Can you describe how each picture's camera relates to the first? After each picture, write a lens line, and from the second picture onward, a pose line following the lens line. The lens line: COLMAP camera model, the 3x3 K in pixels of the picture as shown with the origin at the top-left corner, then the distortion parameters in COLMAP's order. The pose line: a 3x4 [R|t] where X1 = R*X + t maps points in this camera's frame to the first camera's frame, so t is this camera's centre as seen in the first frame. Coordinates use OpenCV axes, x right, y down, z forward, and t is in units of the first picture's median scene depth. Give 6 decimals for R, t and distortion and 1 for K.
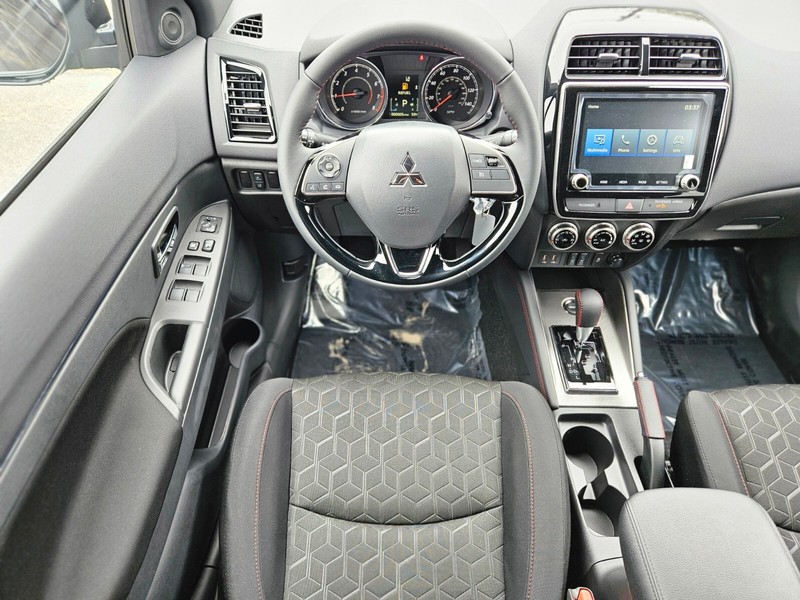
lens RADIAL K [[530.3, 0, 393.9], [0, 530.3, 307.6], [0, 0, 1]] dist [0.083871, -0.072198]
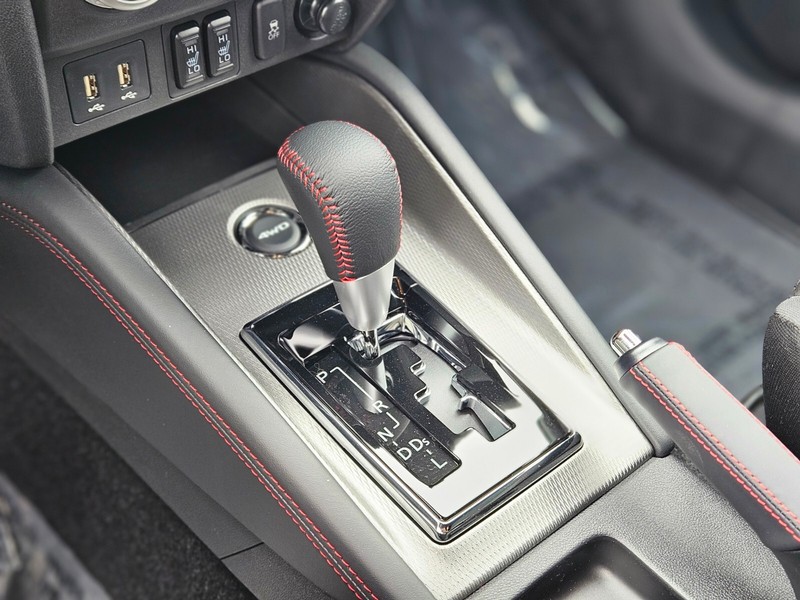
lens RADIAL K [[1070.9, 0, 398.5], [0, 1070.9, 310.7], [0, 0, 1]] dist [0.088085, 0.005780]
pose [[0.760660, -0.432660, 0.483943, 0.127982], [0.441844, 0.891239, 0.102306, 0.008896], [-0.475572, 0.136007, 0.869099, 0.612162]]
